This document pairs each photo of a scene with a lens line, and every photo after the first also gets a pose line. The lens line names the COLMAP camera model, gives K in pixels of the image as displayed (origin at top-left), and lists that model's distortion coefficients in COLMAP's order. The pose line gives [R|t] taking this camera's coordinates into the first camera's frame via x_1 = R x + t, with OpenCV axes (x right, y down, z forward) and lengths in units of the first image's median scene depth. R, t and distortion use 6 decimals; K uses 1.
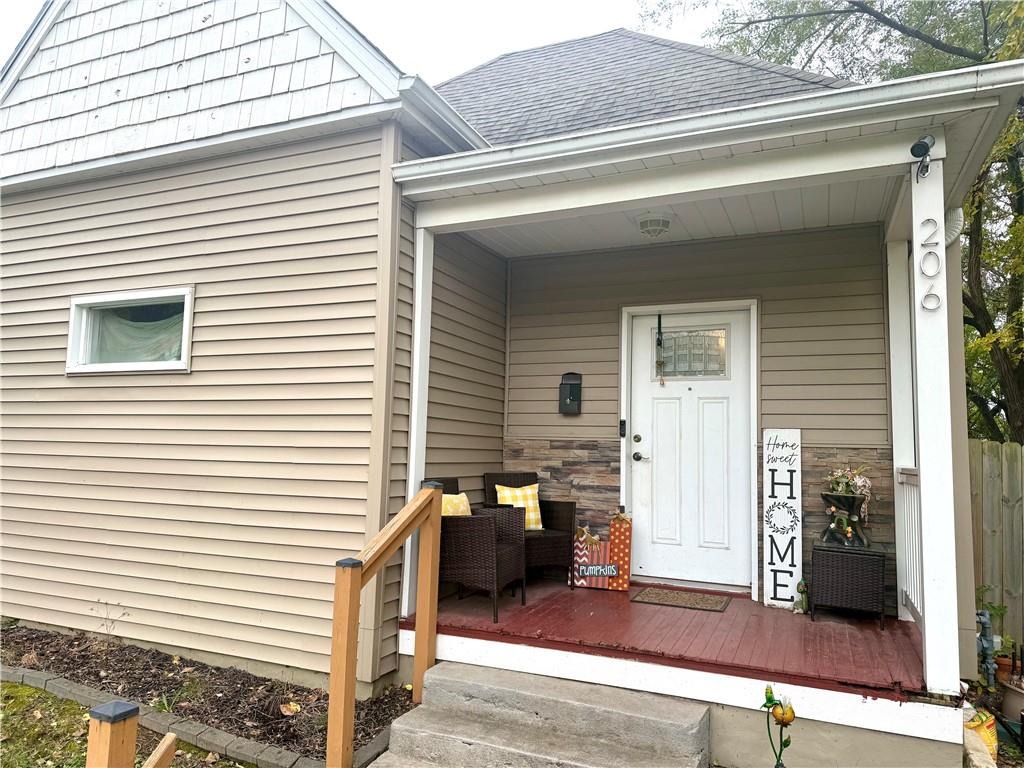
lens RADIAL K [[707.4, 0, 520.0], [0, 707.4, 379.6], [0, 0, 1]] dist [0.047961, -0.054914]
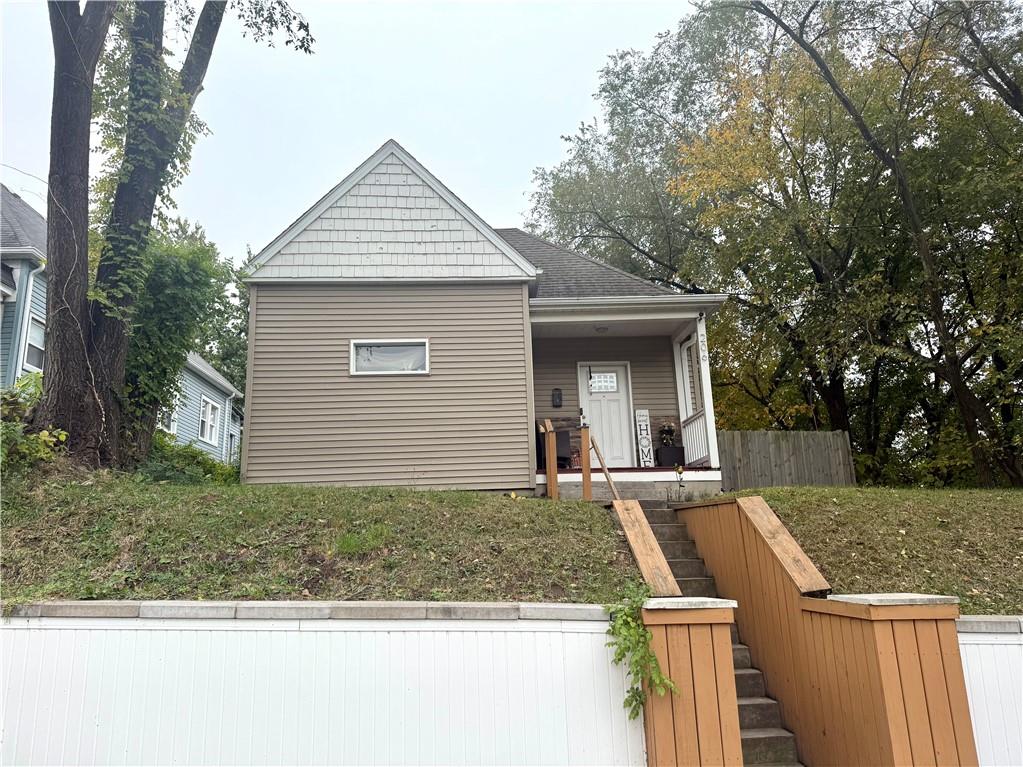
lens RADIAL K [[706.7, 0, 508.5], [0, 706.7, 385.6], [0, 0, 1]] dist [0.047961, -0.054914]
pose [[0.895879, 0.051917, 0.441255, -1.248629], [0.011260, 0.990177, -0.139363, 0.344418], [-0.444156, 0.129821, 0.886494, -1.125405]]
